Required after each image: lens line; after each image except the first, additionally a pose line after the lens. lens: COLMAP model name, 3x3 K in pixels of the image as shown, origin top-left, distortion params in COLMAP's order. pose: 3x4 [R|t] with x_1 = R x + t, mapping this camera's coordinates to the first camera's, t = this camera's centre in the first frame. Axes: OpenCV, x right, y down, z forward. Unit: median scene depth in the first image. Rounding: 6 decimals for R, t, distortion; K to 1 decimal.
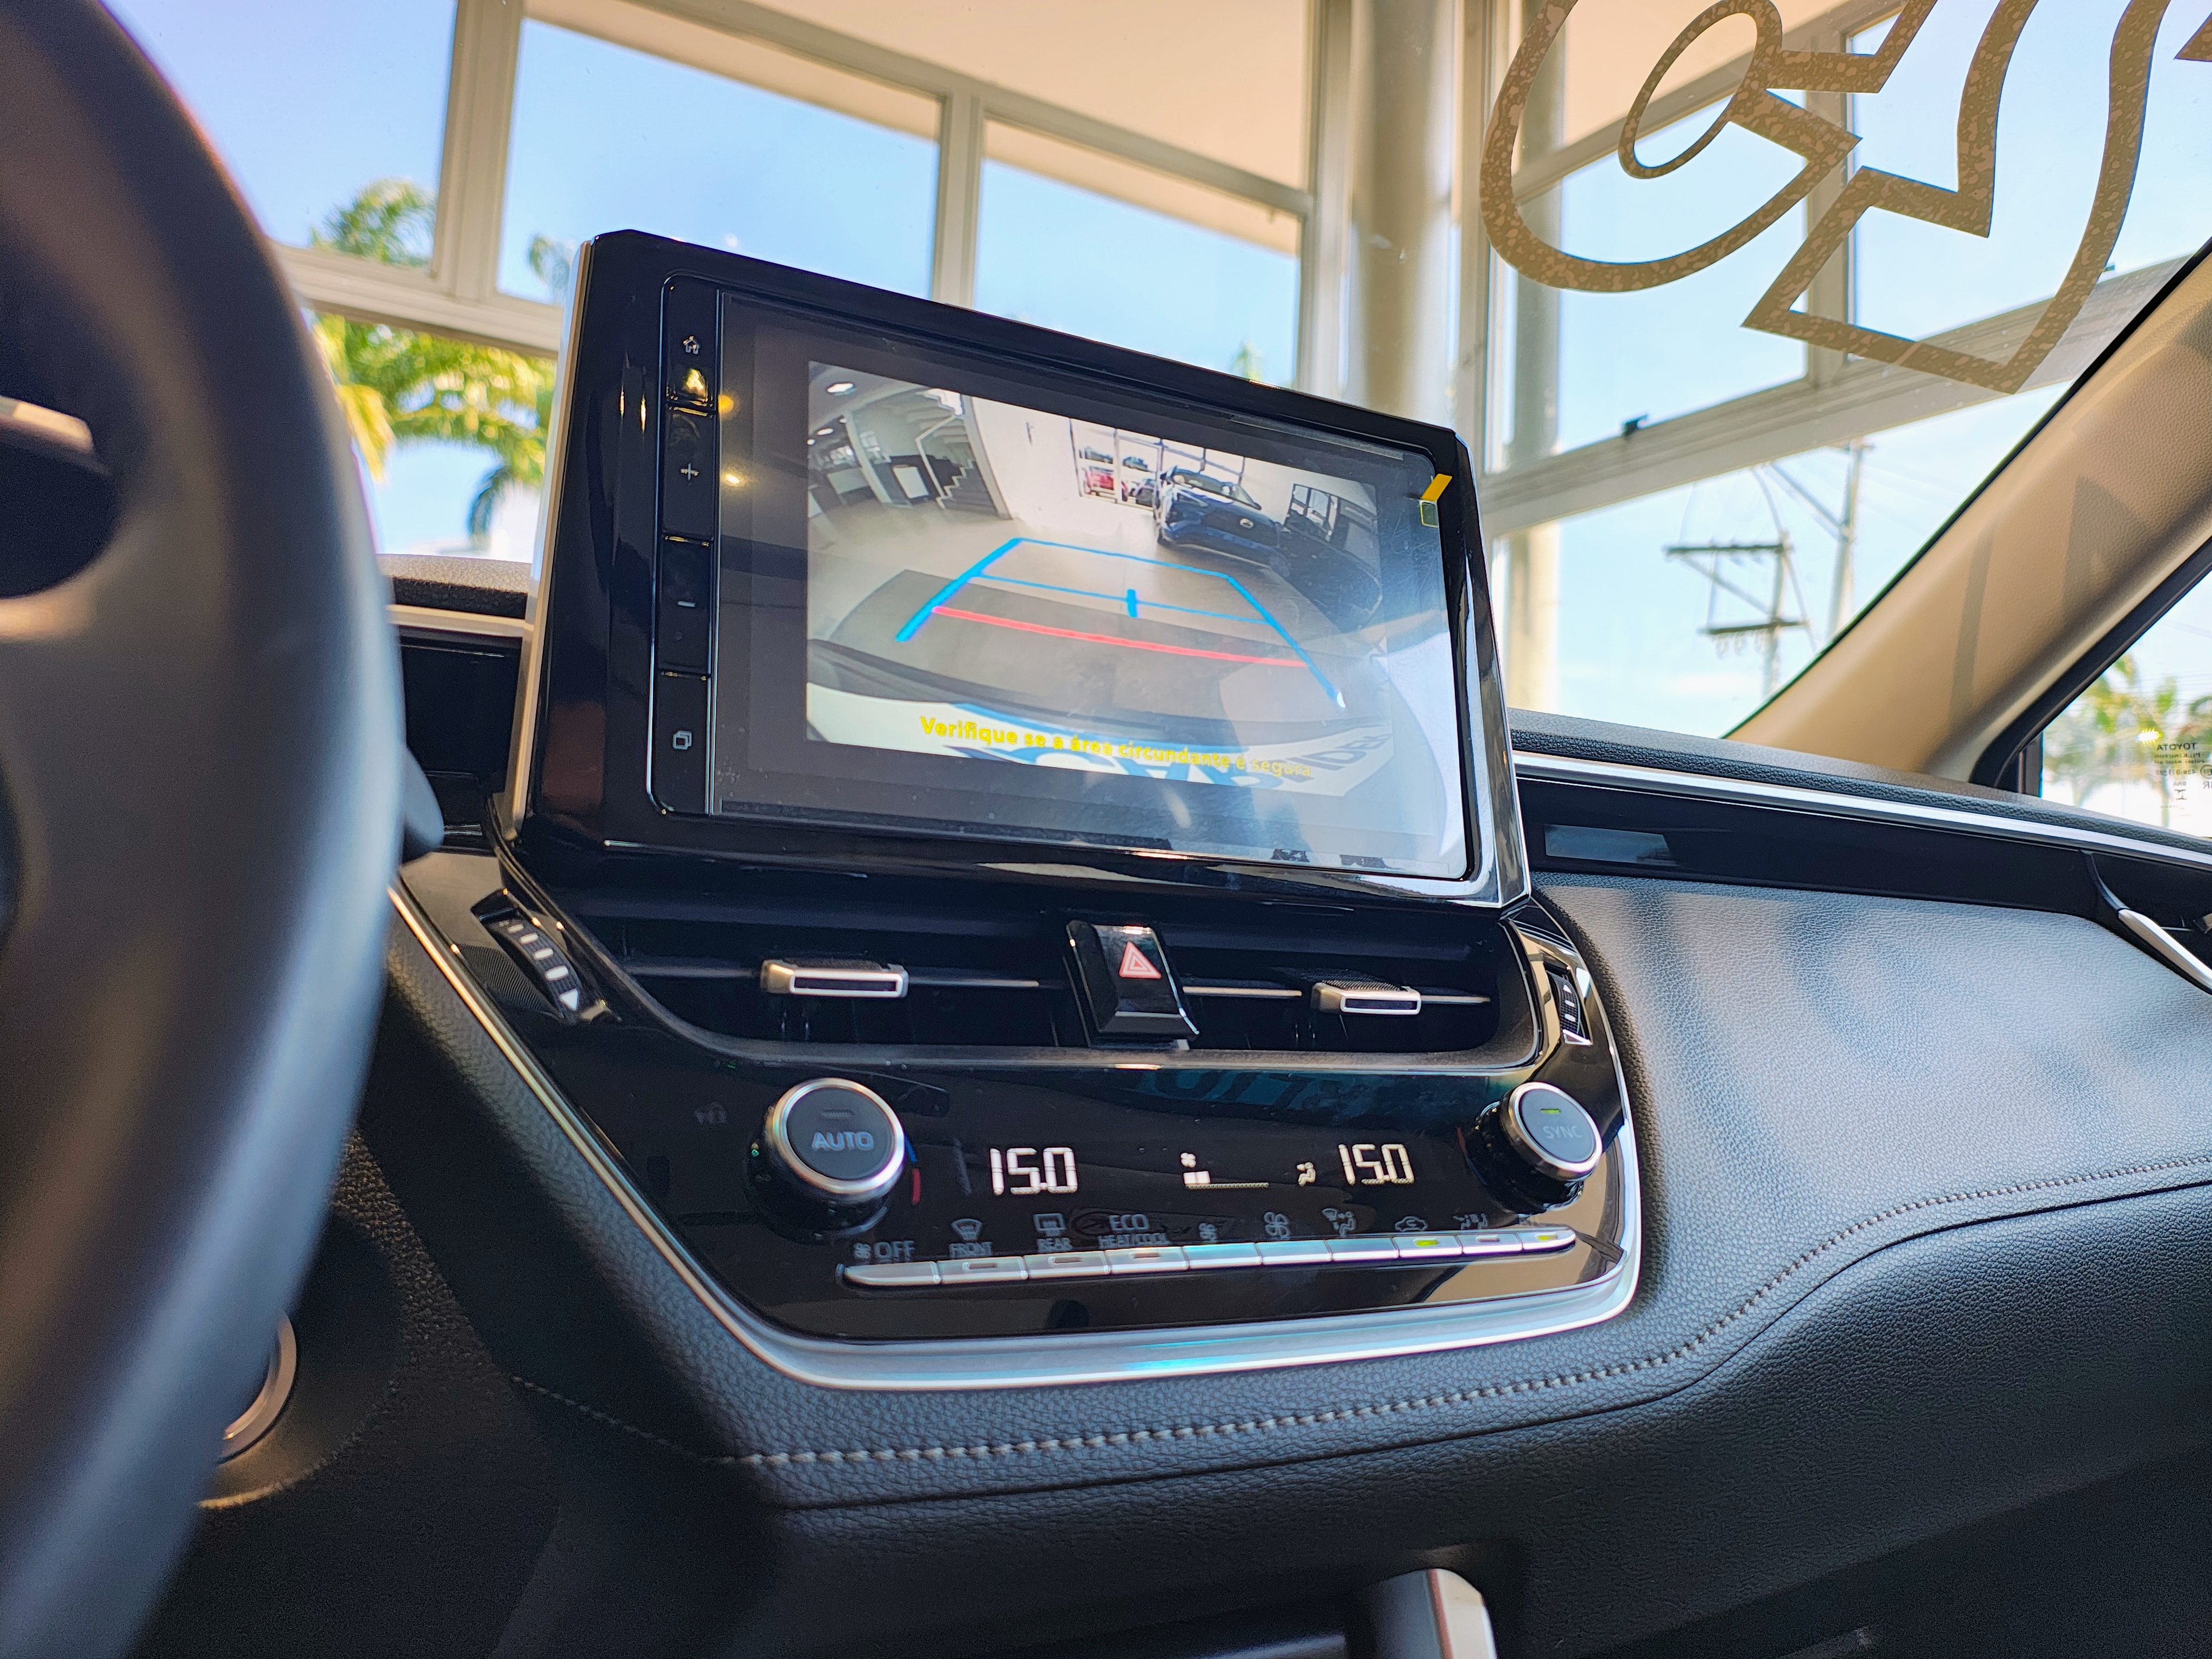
lens RADIAL K [[1636.4, 0, 1118.5], [0, 1636.4, 822.4], [0, 0, 1]] dist [0.018547, -0.075875]
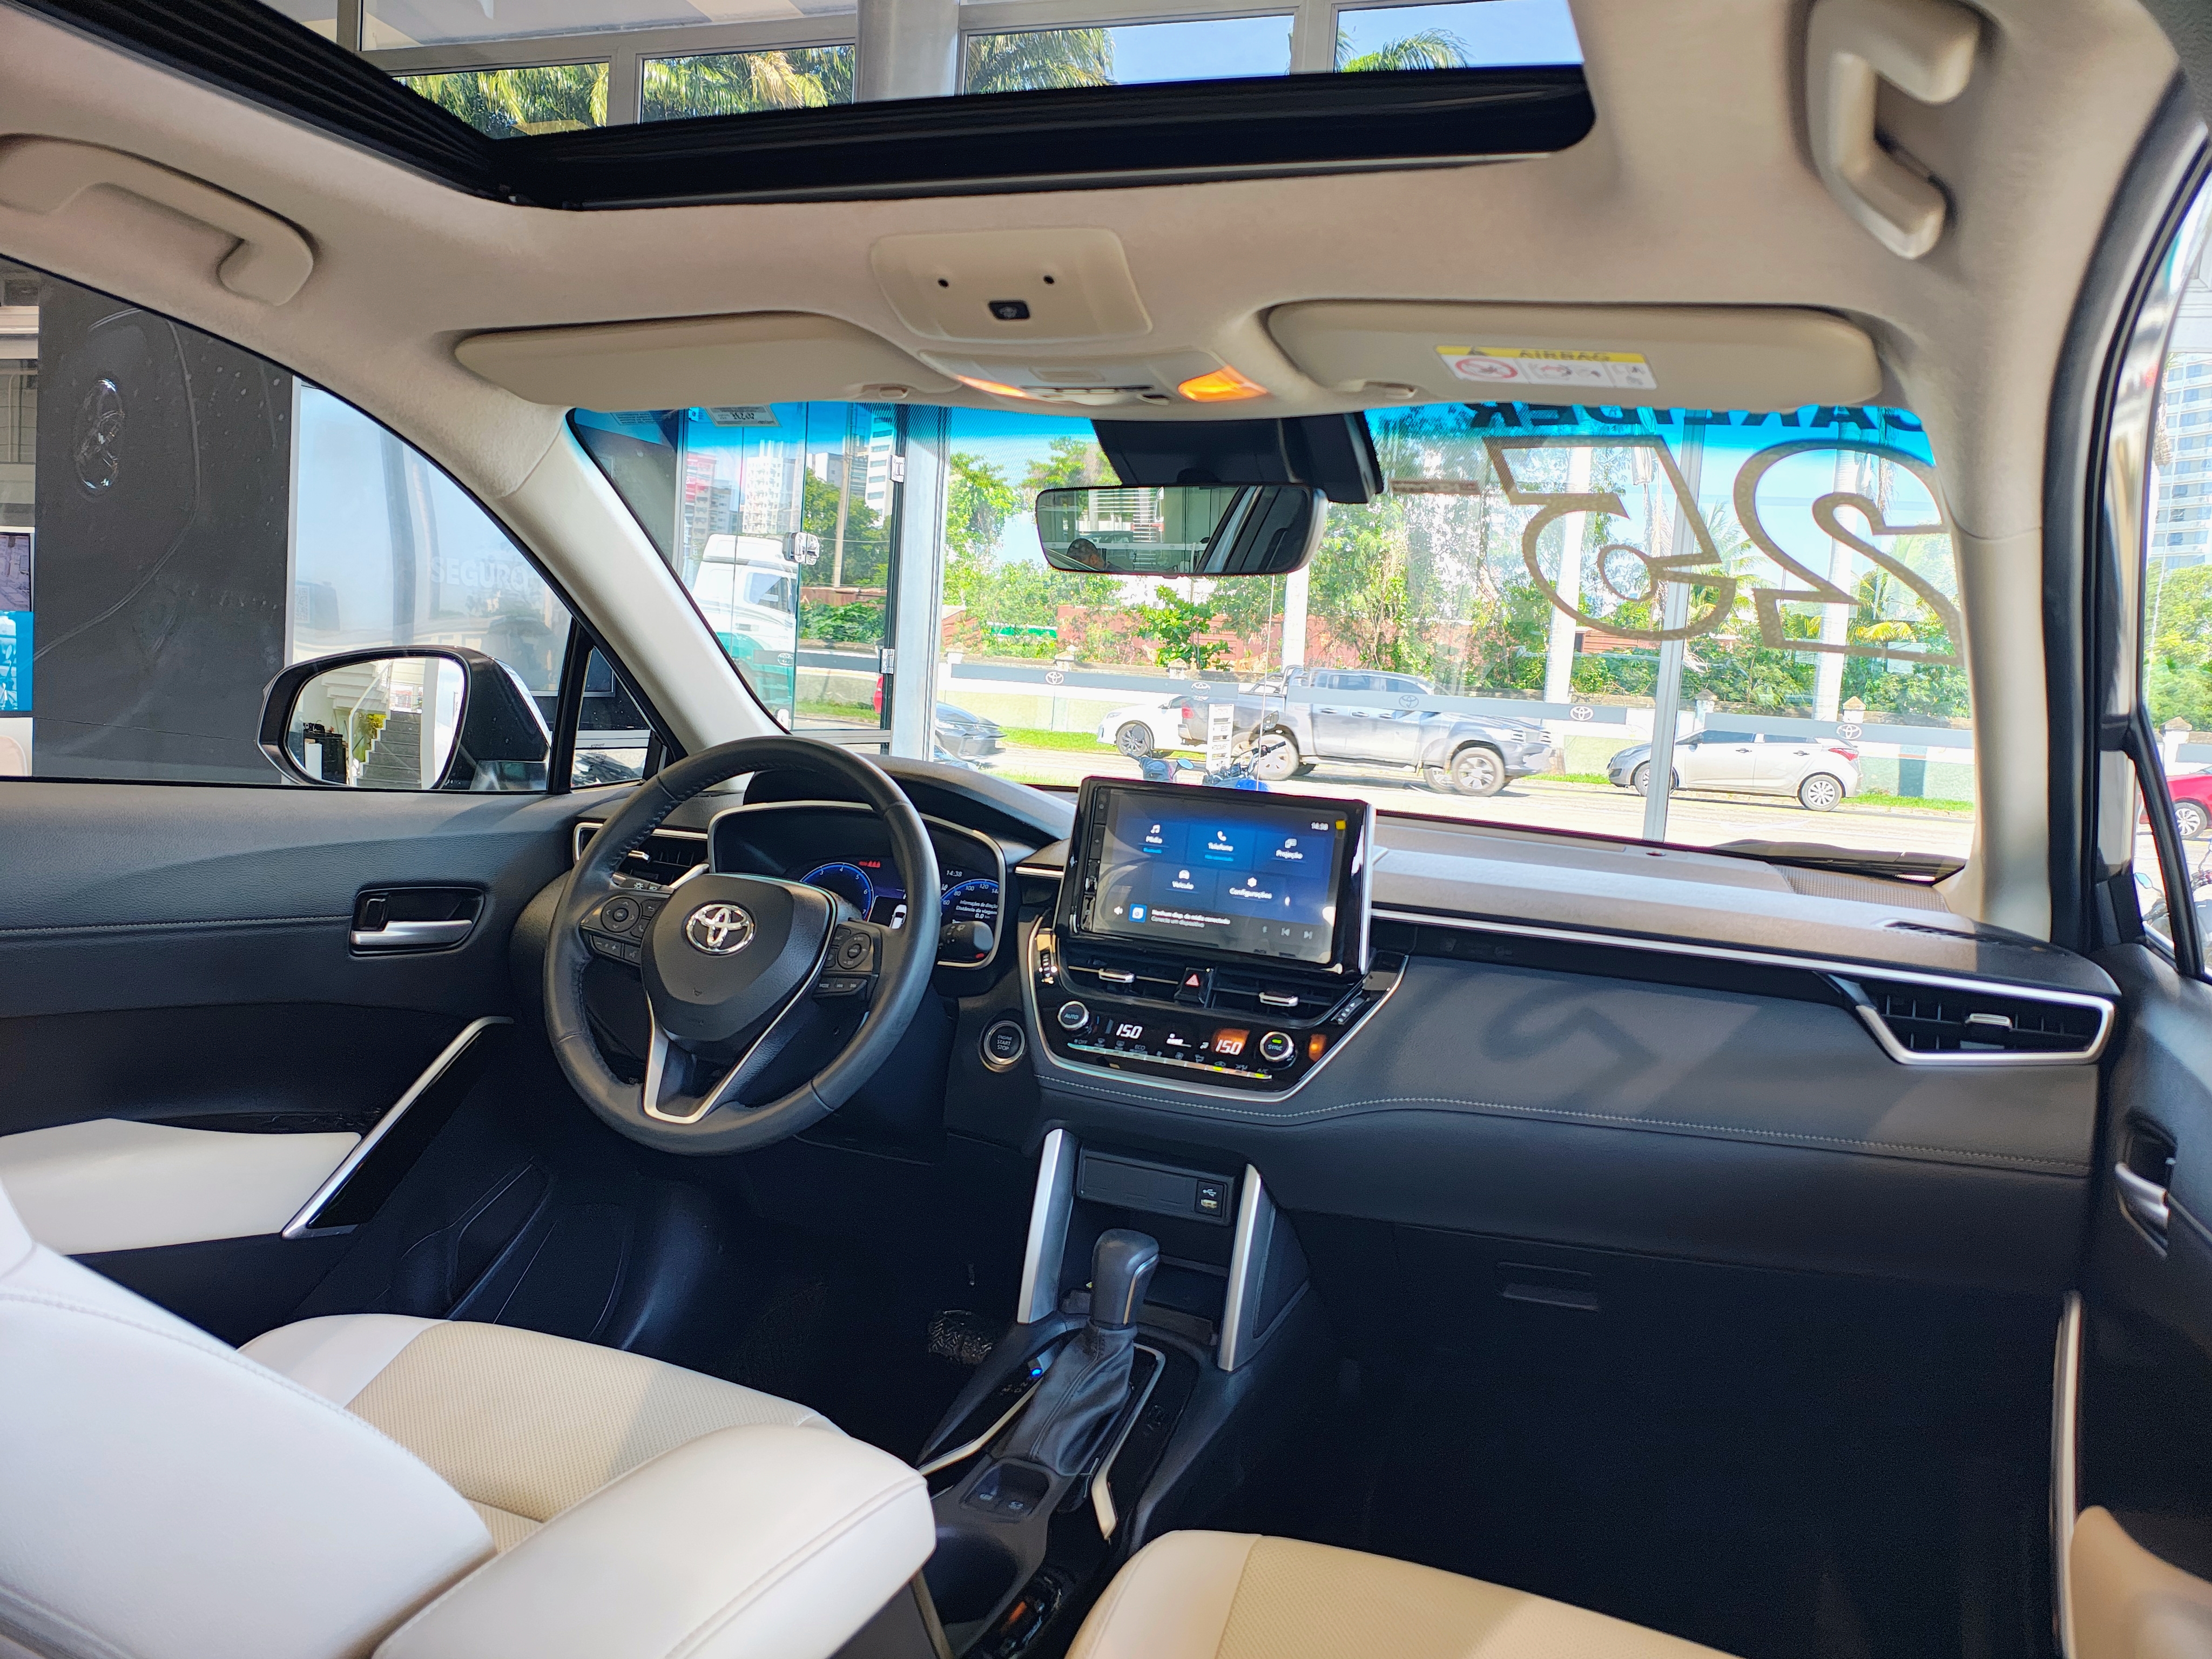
lens RADIAL K [[1636.4, 0, 1153.8], [0, 1636.4, 815.1], [0, 0, 1]] dist [0.018547, -0.075875]
pose [[0.664242, 0.073216, -0.743923, 2.952796], [0.014463, 0.993747, 0.110716, -0.766251], [0.747377, -0.084302, 0.659030, -1.578336]]
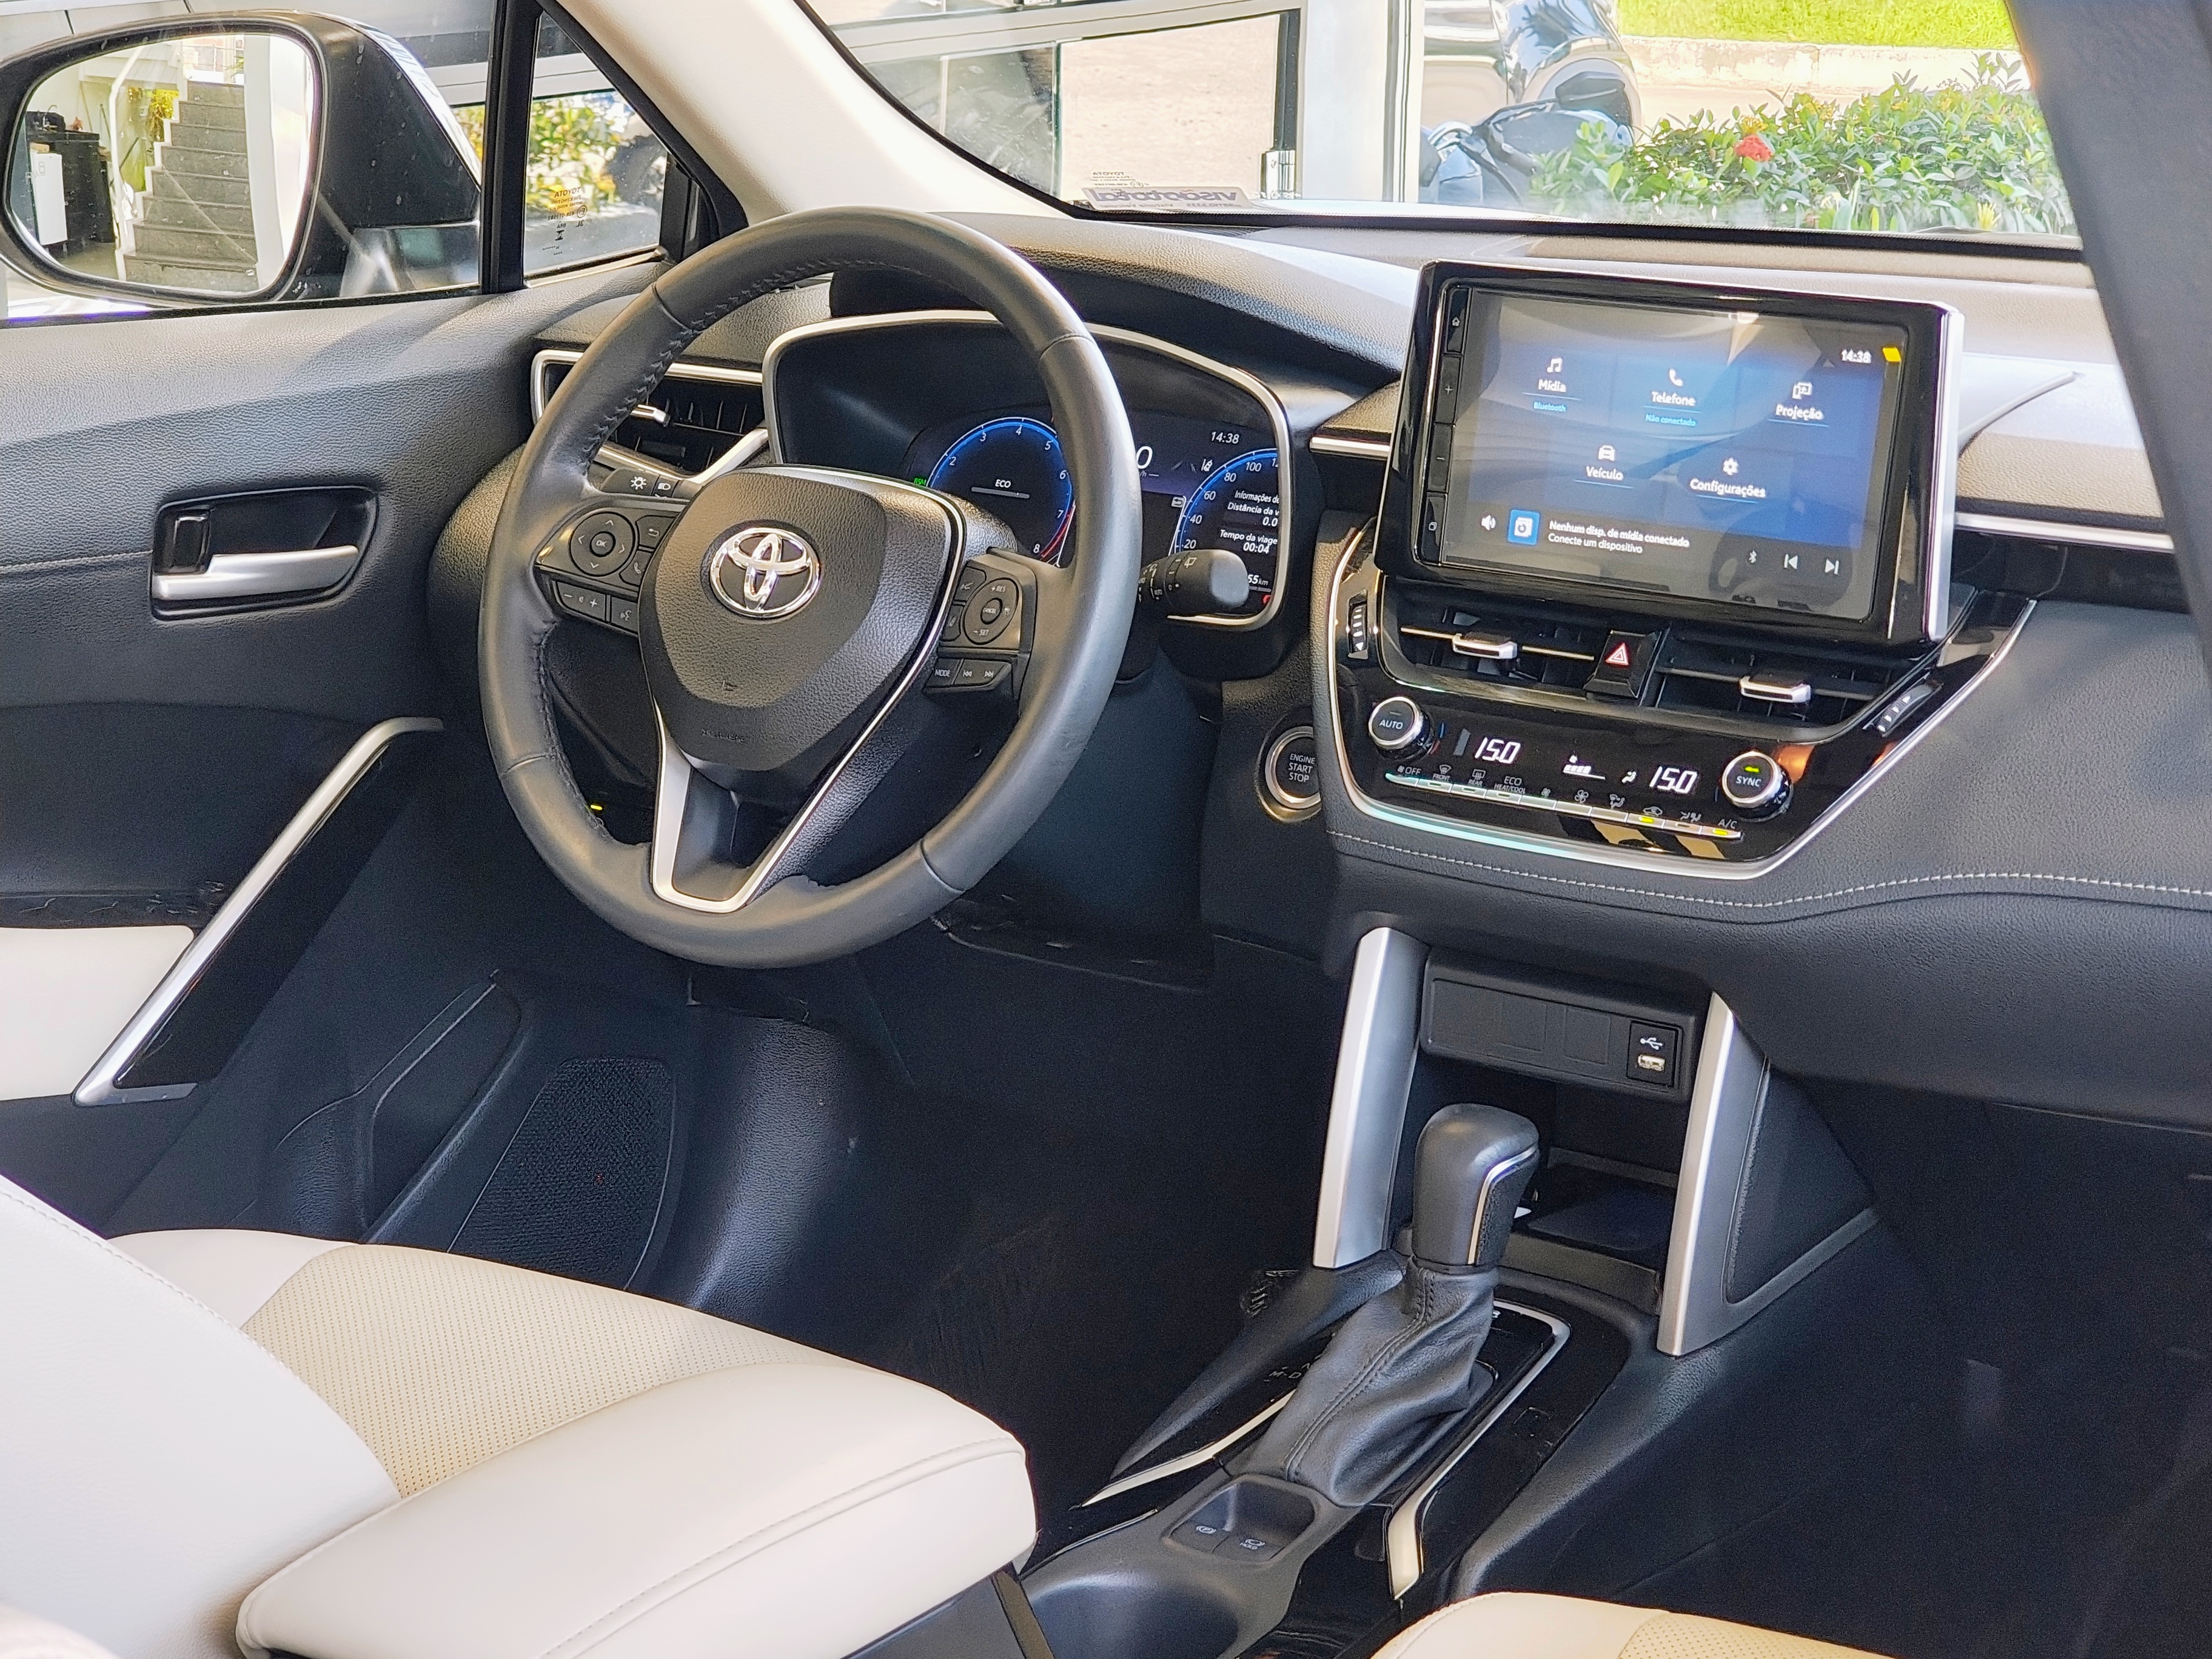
lens RADIAL K [[4365.9, 0, 1142.1], [0, 4365.9, 871.6], [0, 0, 1]] dist [0.189897, 0.000000]
pose [[0.476975, 0.203821, -0.854957, 4.744634], [0.076990, 0.959311, 0.271651, -1.256089], [0.875538, -0.195394, 0.441876, -2.034069]]
